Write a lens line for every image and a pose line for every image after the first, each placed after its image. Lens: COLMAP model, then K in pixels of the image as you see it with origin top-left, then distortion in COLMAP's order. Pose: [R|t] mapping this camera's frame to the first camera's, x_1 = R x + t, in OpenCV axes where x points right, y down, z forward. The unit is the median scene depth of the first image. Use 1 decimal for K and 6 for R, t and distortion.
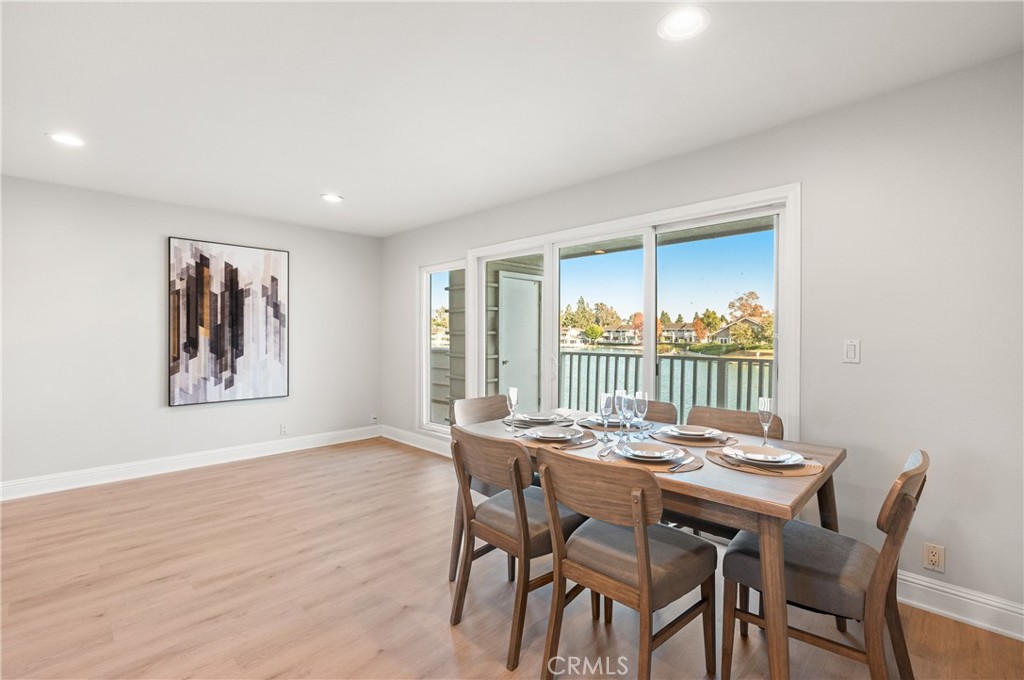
lens RADIAL K [[453.1, 0, 512.0], [0, 453.1, 340.0], [0, 0, 1]] dist [-0.001793, -0.000164]
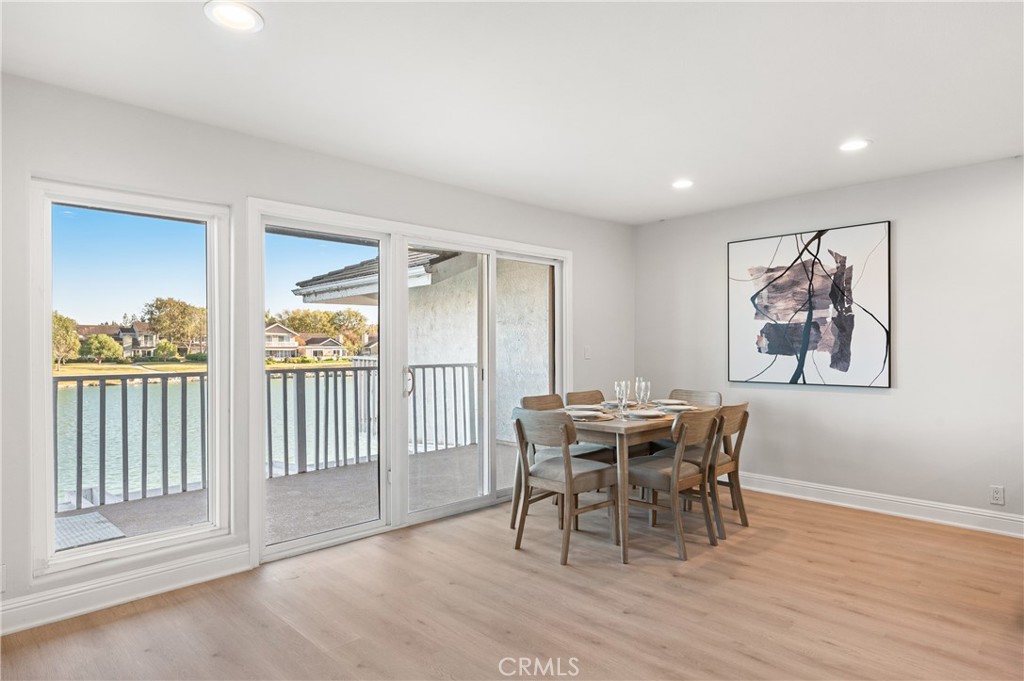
lens RADIAL K [[577.8, 0, 512.0], [0, 577.8, 340.5], [0, 0, 1]] dist [0.000691, -0.000002]
pose [[0.013407, 0.004332, 0.999901, -1.463839], [0.011235, 0.999927, -0.004483, -0.016689], [-0.999847, 0.011294, 0.013357, 1.171140]]
